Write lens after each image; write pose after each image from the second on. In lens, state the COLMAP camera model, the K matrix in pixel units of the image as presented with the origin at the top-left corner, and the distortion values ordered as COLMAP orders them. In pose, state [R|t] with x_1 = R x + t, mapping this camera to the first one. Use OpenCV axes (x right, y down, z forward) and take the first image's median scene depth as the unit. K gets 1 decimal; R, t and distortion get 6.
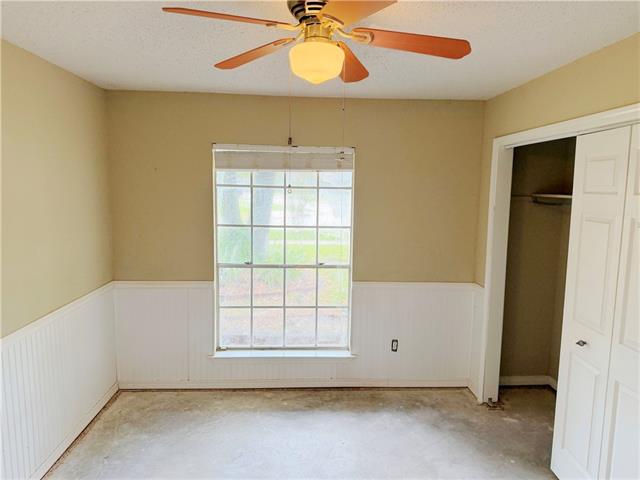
lens RADIAL K [[360.7, 0, 374.5], [0, 360.7, 221.0], [0, 0, 1]] dist [0.002024, -0.000097]
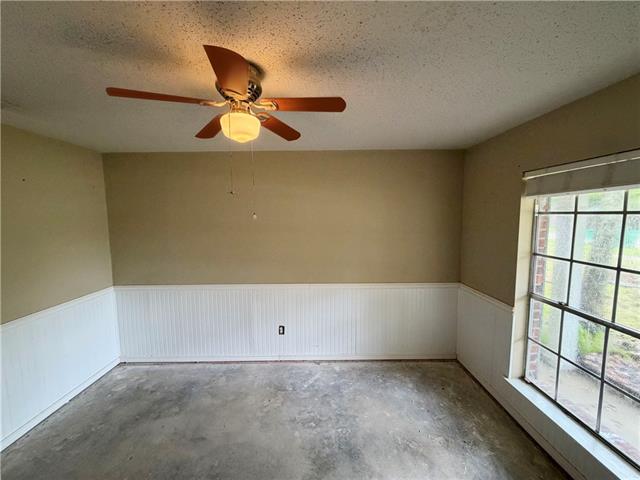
lens RADIAL K [[257.1, 0, 320.5], [0, 257.1, 233.9], [0, 0, 1]] dist [-0.000240, 0.000040]
pose [[-0.028324, 0.055217, -0.998073, 0.307006], [-0.092279, 0.994065, 0.057614, -0.033034], [0.995330, 0.093733, -0.023060, 0.482408]]
